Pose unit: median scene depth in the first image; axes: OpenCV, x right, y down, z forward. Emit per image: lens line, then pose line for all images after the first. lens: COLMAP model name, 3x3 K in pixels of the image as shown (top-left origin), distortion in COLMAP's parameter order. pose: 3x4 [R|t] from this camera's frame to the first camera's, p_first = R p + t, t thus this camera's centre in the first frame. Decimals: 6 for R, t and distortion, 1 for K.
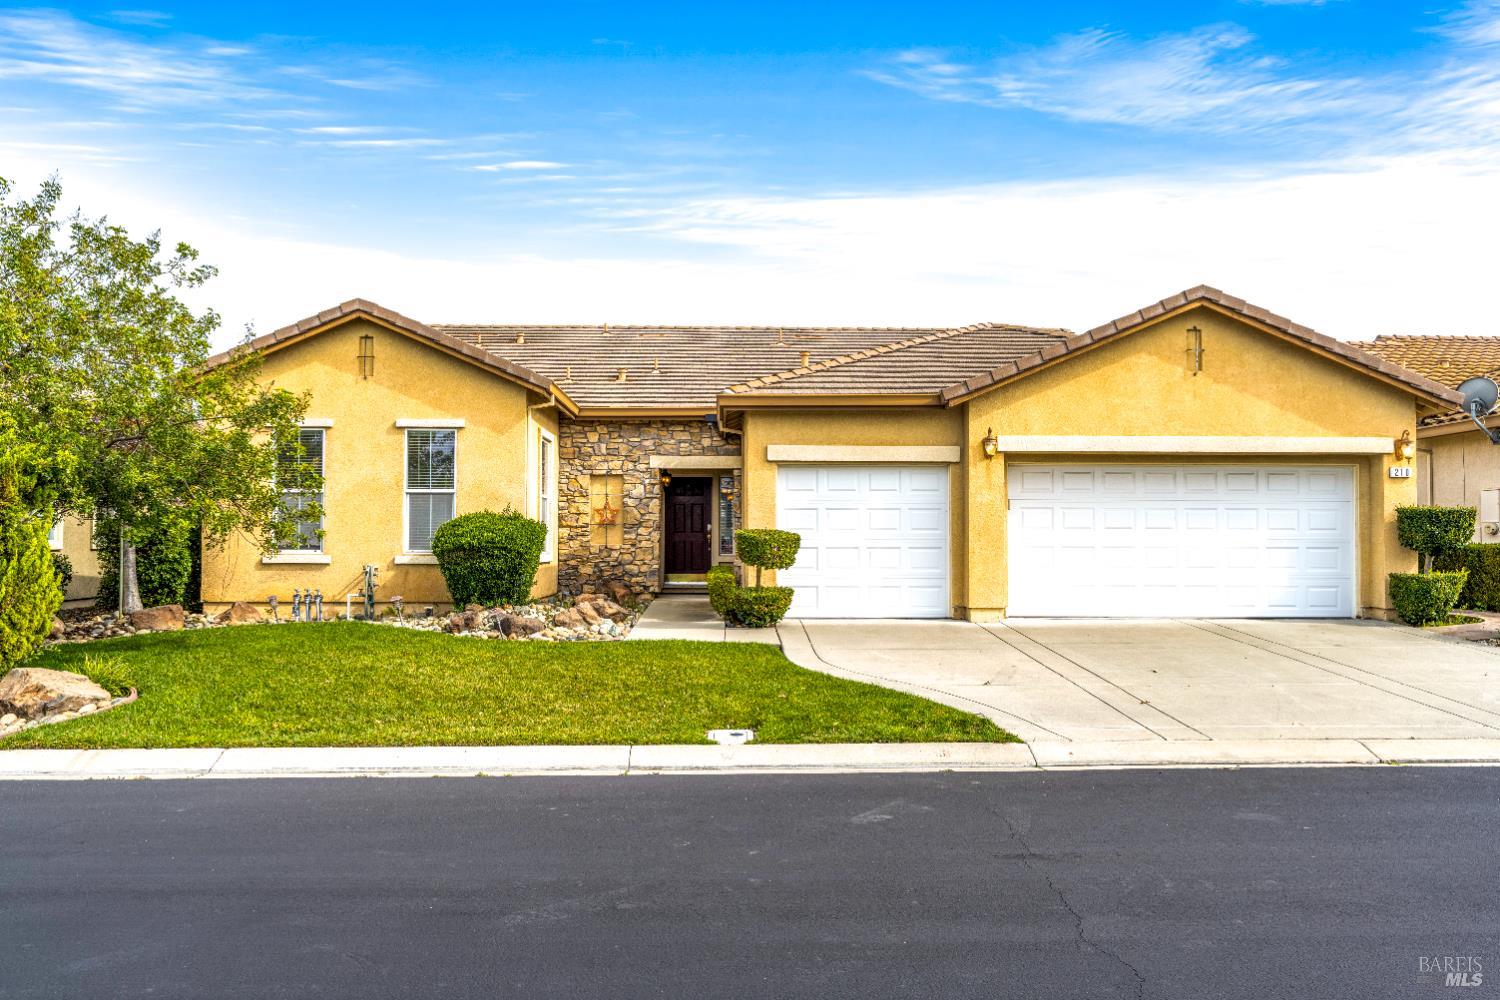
lens RADIAL K [[1050.5, 0, 750.9], [0, 1050.5, 495.8], [0, 0, 1]] dist [-0.001577, -0.002993]
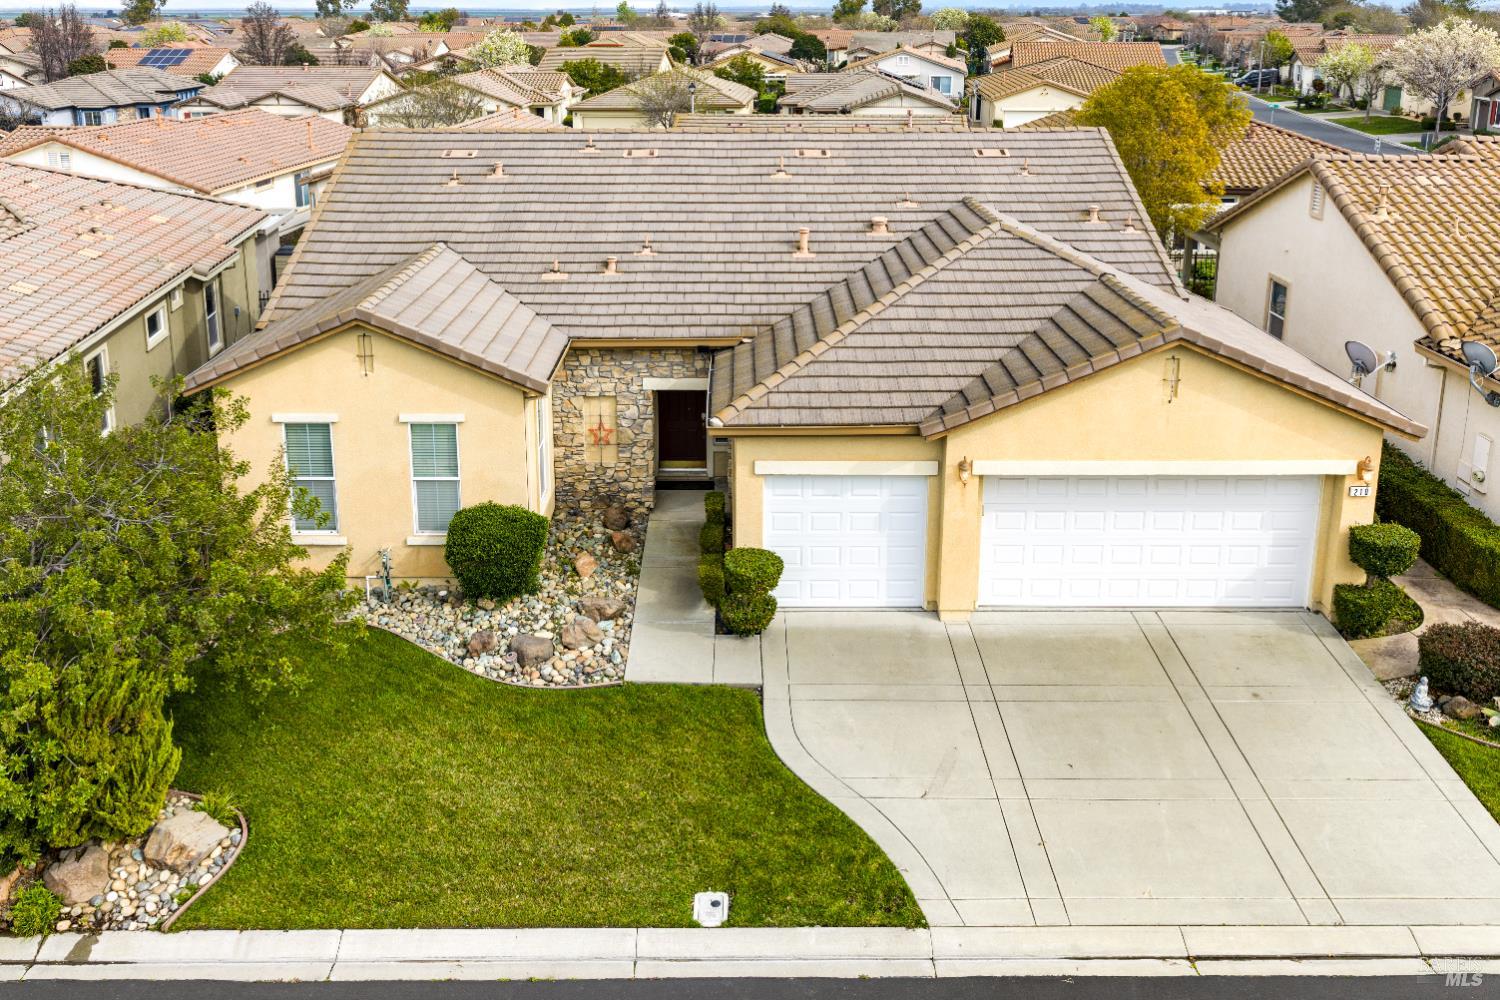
lens RADIAL K [[1233.5, 0, 729.7], [0, 1233.5, 413.9], [0, 0, 1]] dist [0.003931, -0.007091]
pose [[0.999694, 0.004859, -0.024271, 0.014939], [0.001532, 0.966524, 0.256570, -0.305679], [0.024705, -0.256529, 0.966221, -0.136184]]
